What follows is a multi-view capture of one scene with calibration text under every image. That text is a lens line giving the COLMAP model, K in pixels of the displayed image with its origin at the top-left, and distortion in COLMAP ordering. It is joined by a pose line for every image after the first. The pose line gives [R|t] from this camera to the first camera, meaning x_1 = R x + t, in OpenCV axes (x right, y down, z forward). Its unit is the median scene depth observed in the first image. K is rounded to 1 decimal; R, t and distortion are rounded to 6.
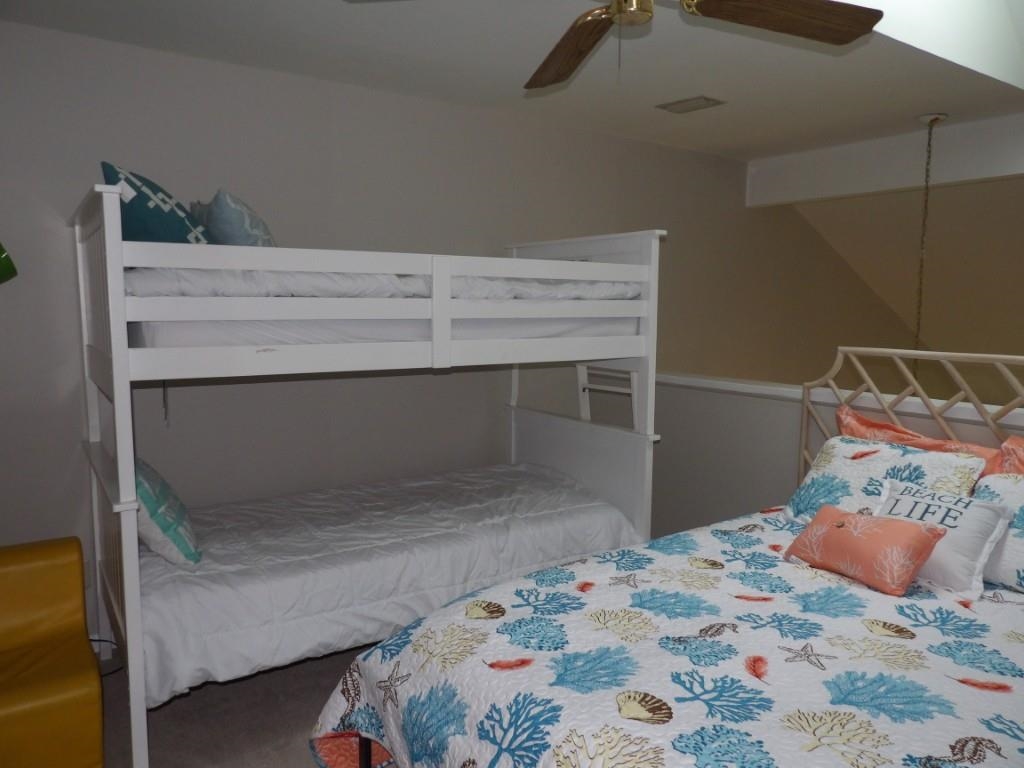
lens RADIAL K [[740.7, 0, 508.2], [0, 740.7, 376.7], [0, 0, 1]] dist [-0.034510, 0.052117]
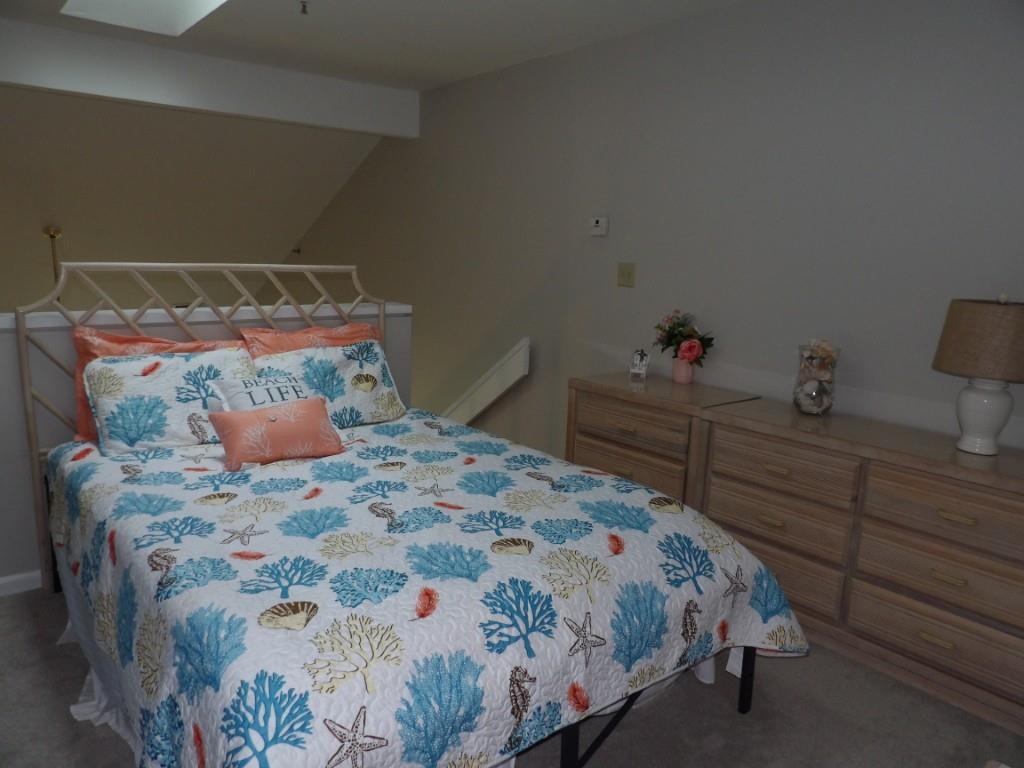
lens RADIAL K [[740.7, 0, 508.2], [0, 740.7, 376.7], [0, 0, 1]] dist [-0.034510, 0.052117]
pose [[-0.081938, -0.179036, 0.980425, -0.705282], [0.062768, 0.980852, 0.184360, -0.050129], [-0.994659, 0.076646, -0.069131, 0.751349]]
